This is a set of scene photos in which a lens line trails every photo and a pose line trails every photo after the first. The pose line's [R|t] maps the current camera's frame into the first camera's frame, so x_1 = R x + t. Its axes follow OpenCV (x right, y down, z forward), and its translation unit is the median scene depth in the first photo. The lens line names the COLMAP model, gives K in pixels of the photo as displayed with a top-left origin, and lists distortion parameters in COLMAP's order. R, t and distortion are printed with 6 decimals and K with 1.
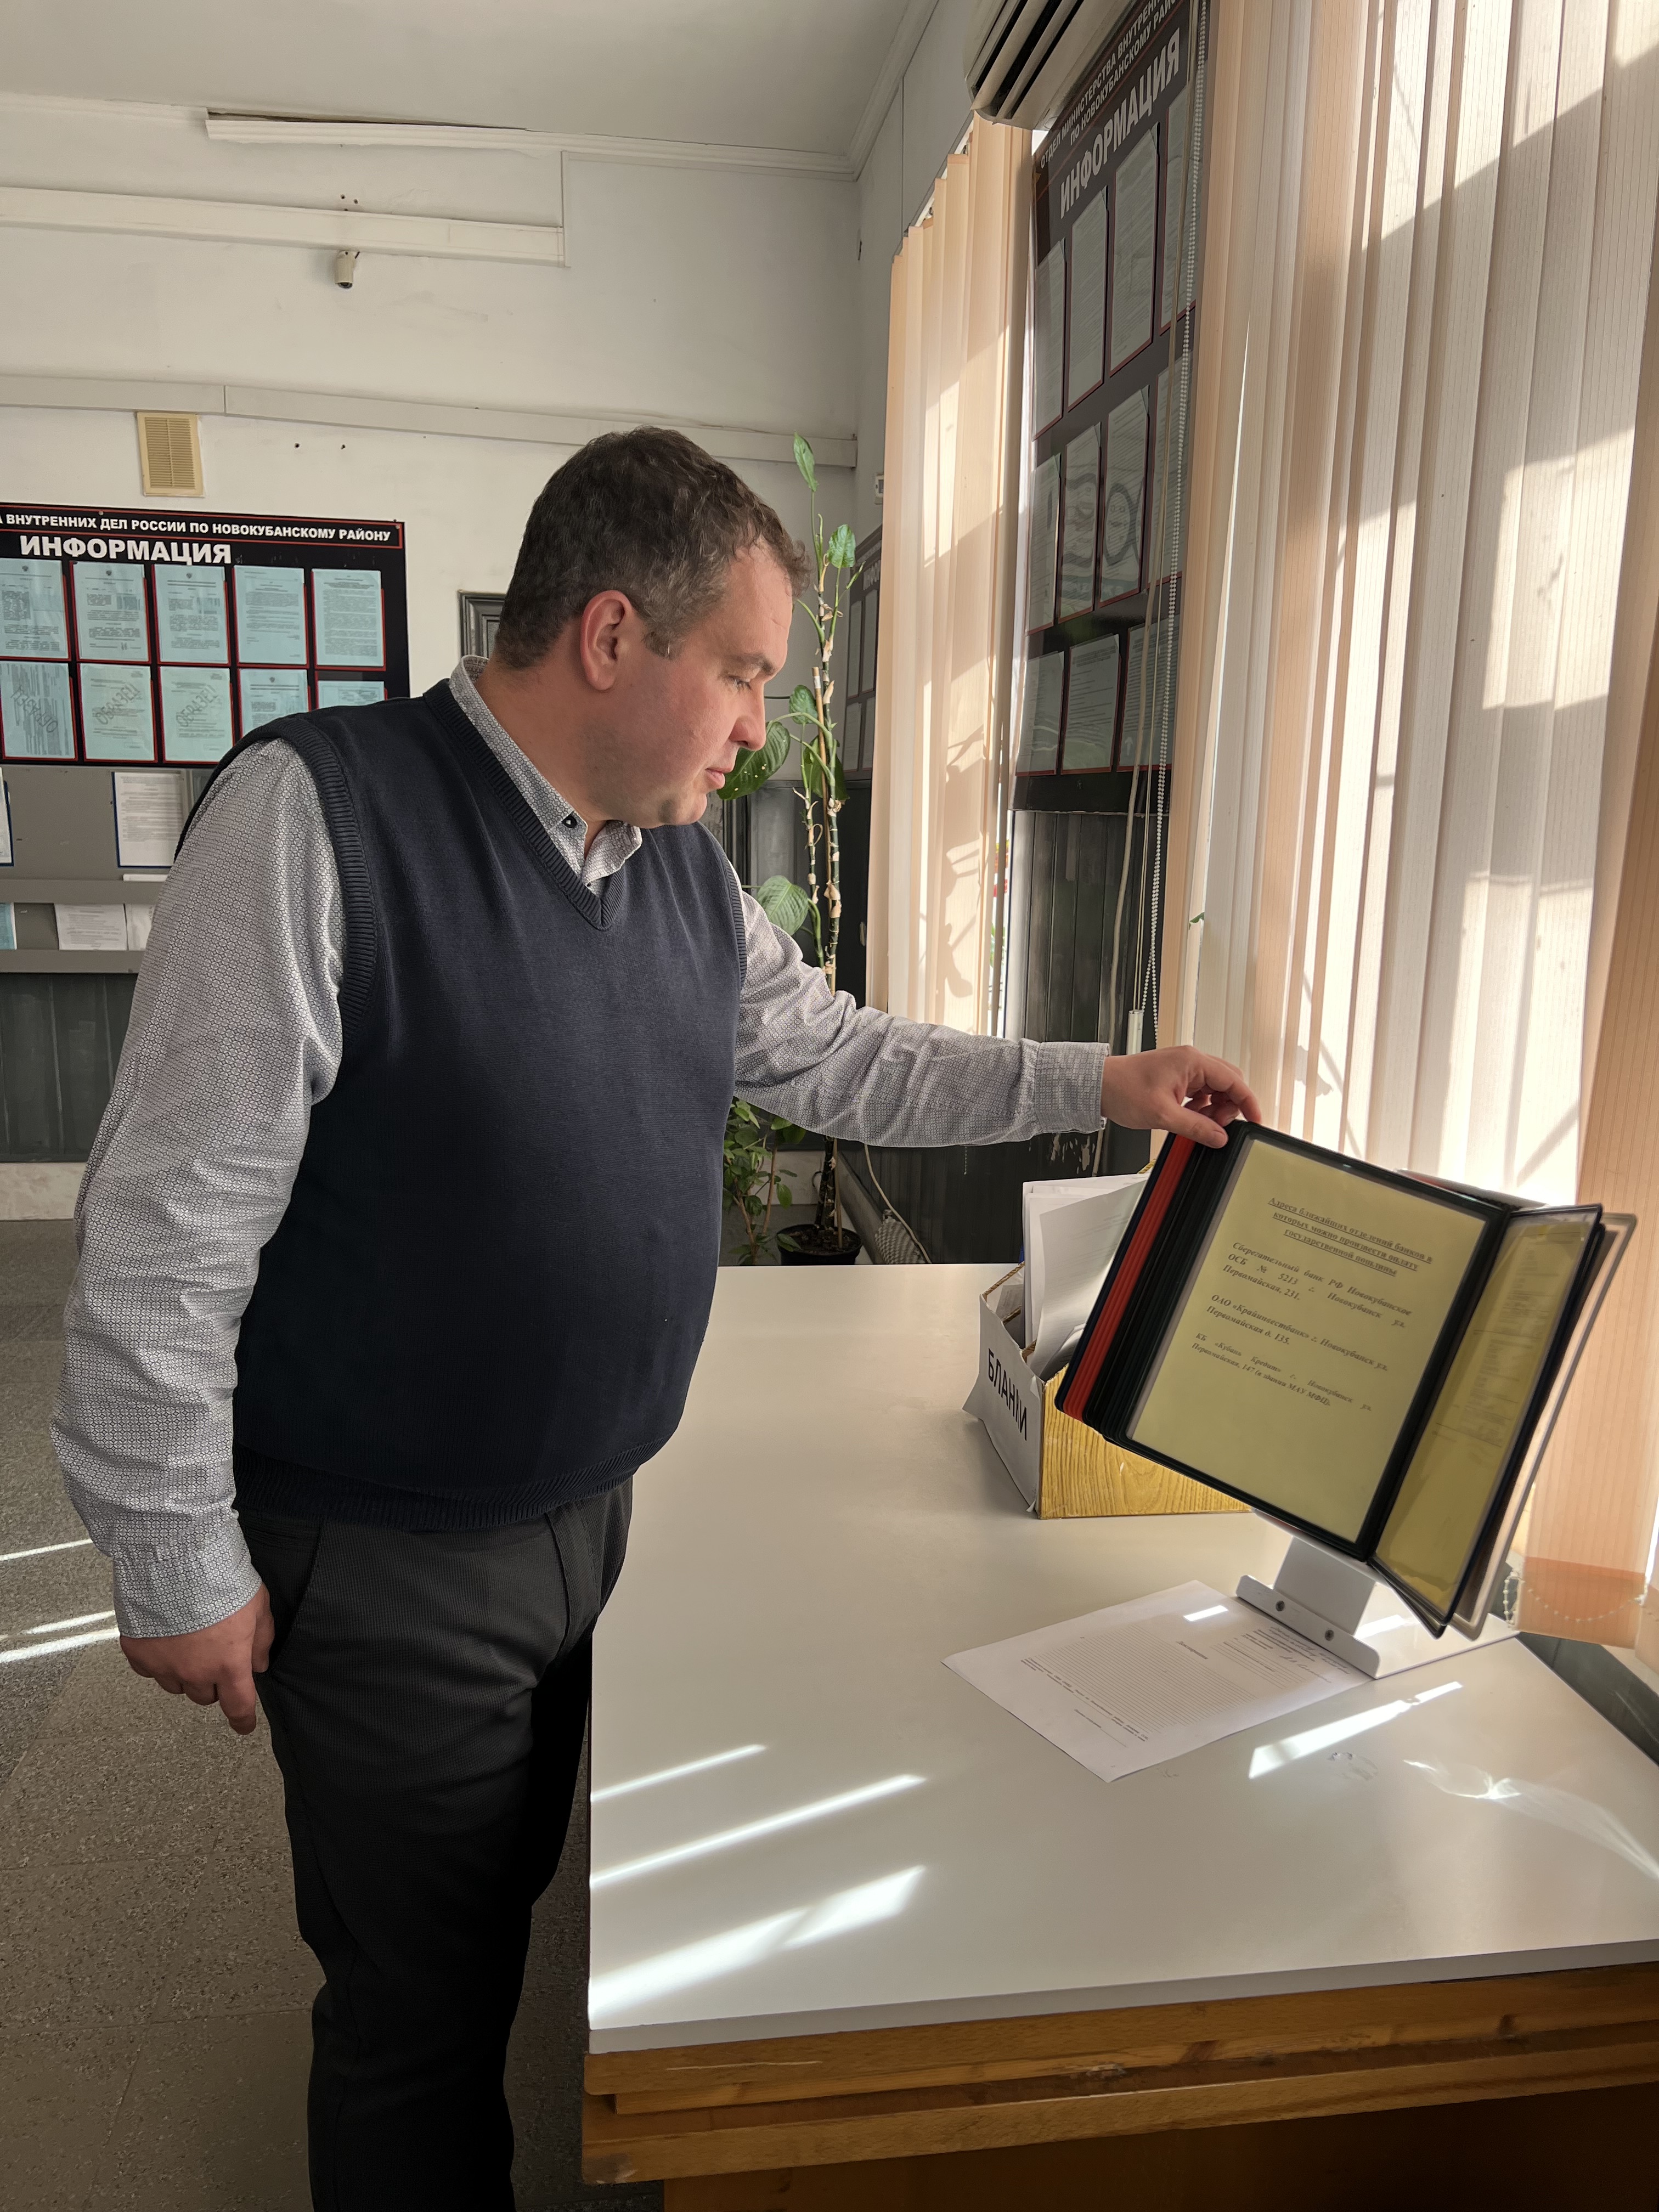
lens RADIAL K [[1666.6, 0, 829.5], [0, 1666.6, 1106.0], [0, 0, 1]] dist [-0.058412, 0.003478]
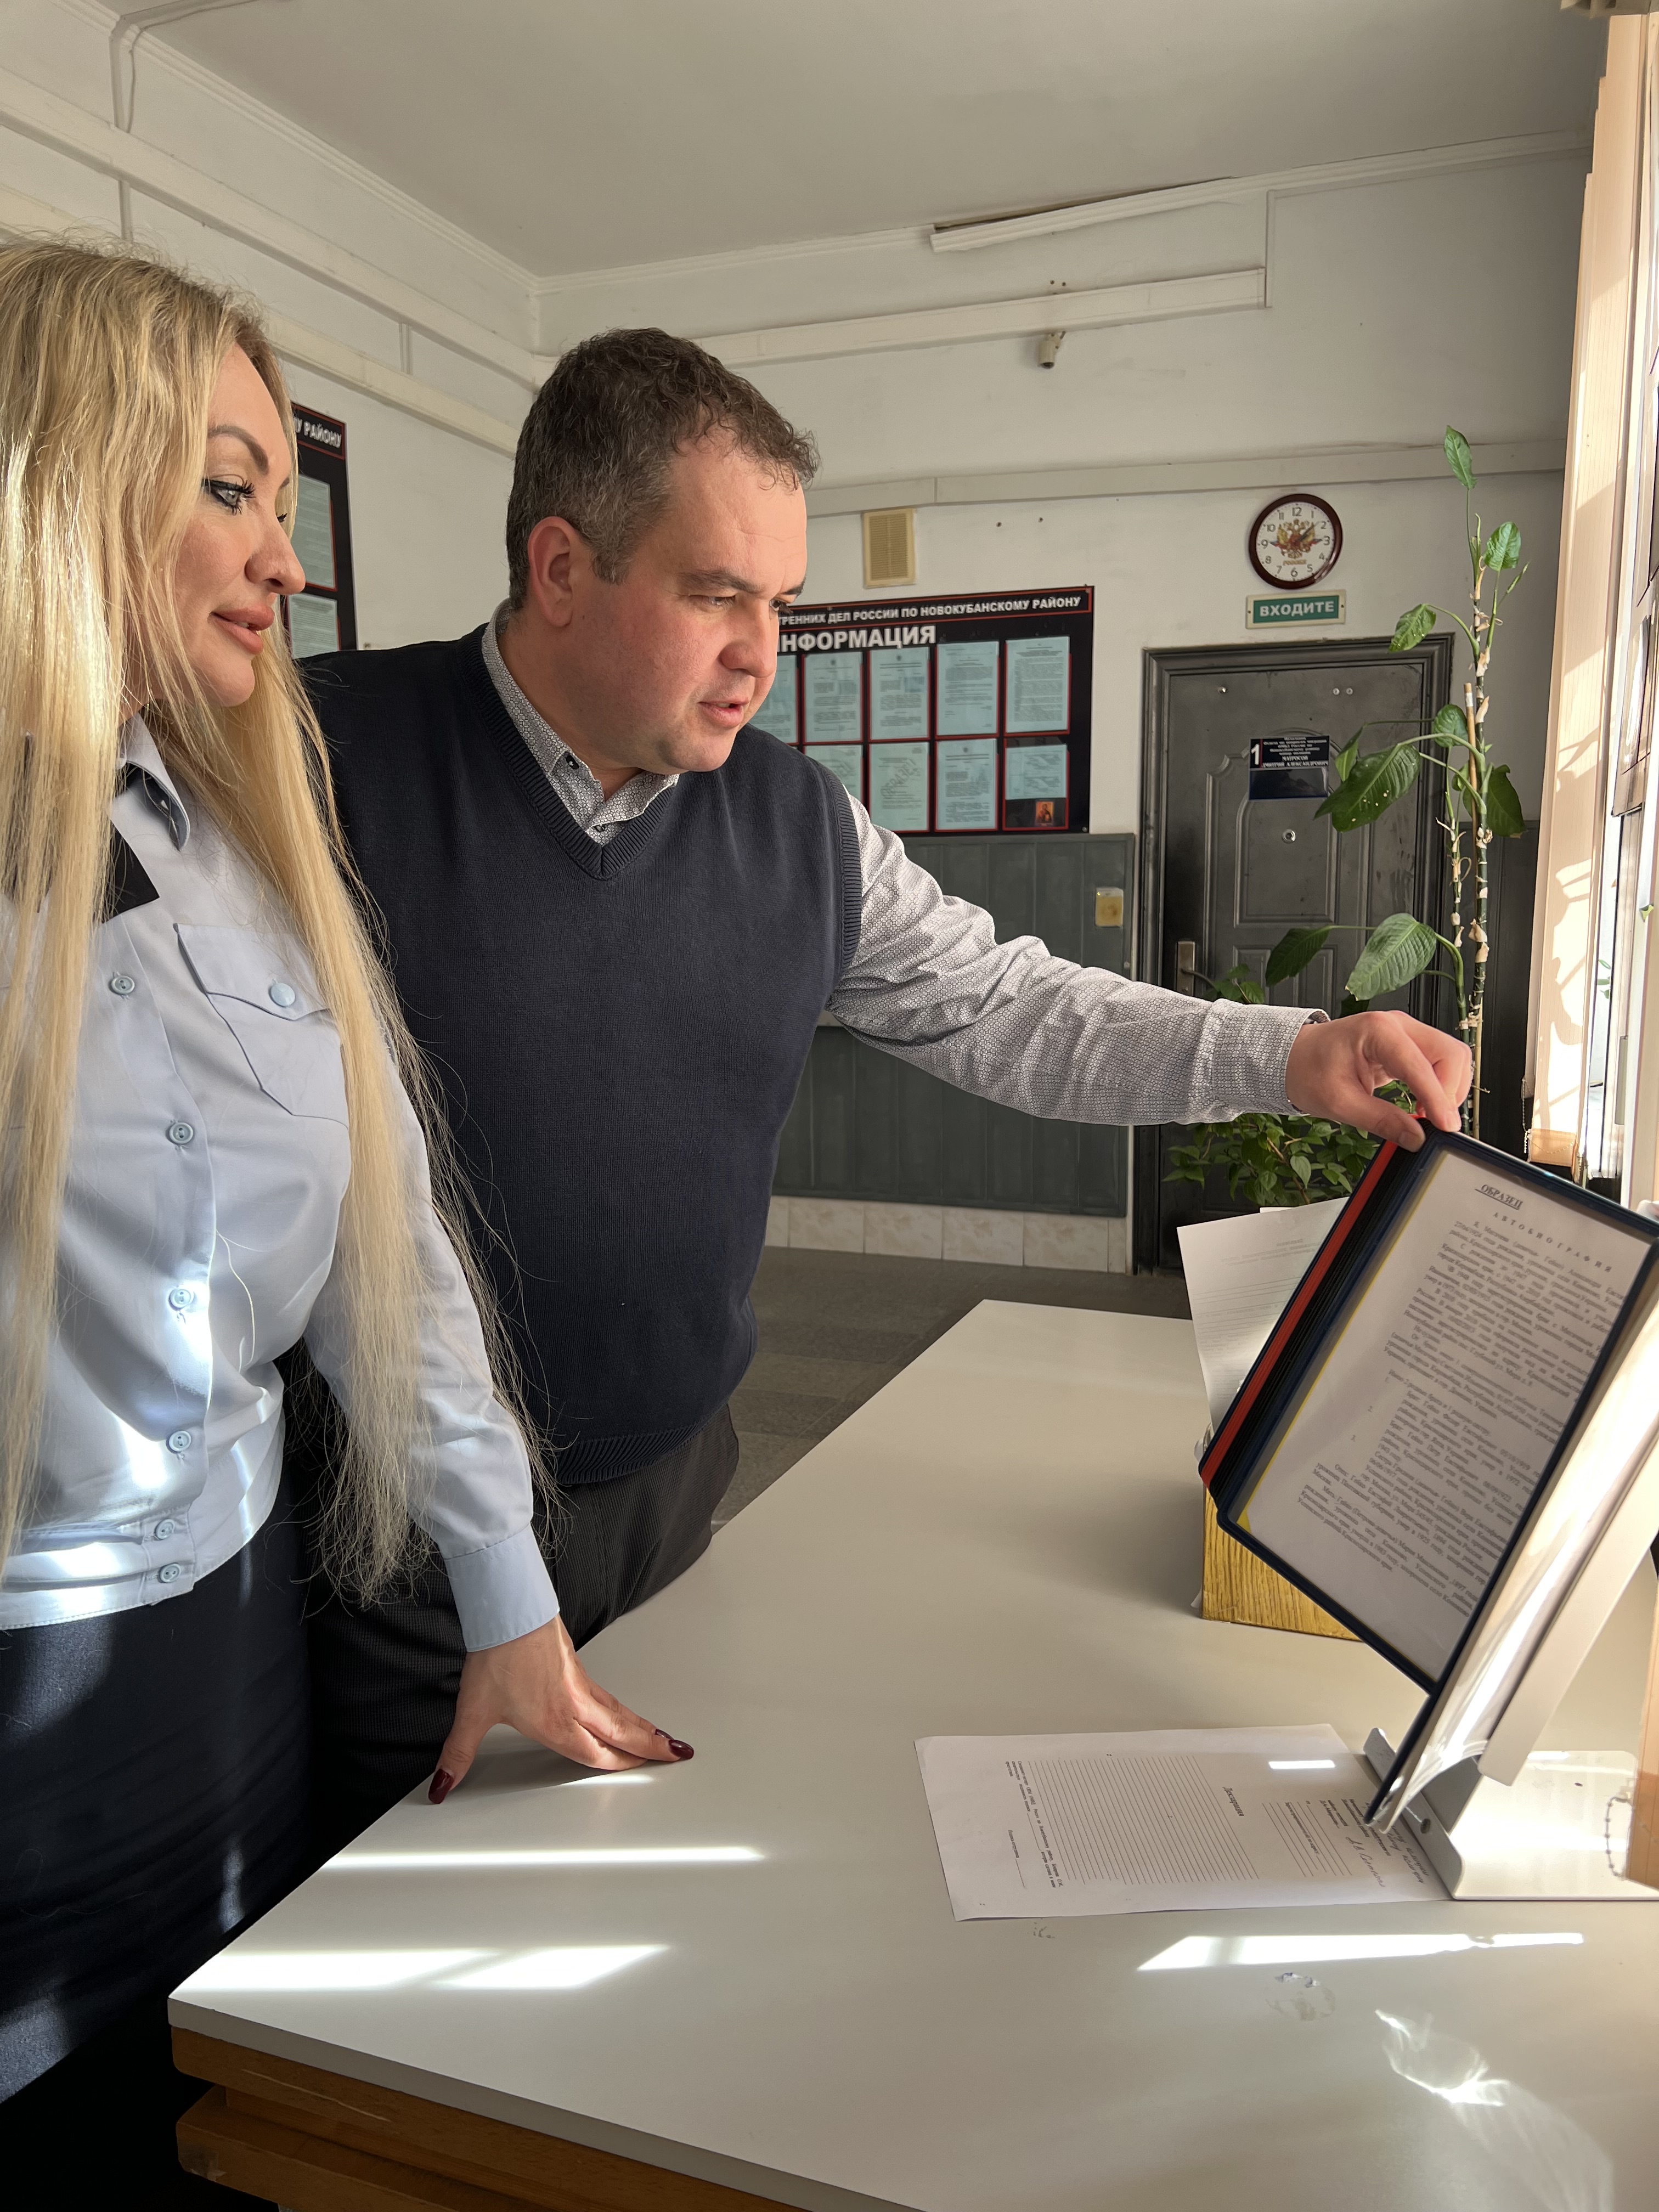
lens RADIAL K [[1657.5, 0, 829.5], [0, 1657.5, 1106.0], [0, 0, 1]] dist [-0.045192, 0.007562]
pose [[0.870617, 0.029039, -0.491103, 0.105978], [-0.057346, 0.997441, -0.042684, 0.015595], [0.488607, 0.065324, 0.870055, 0.063871]]
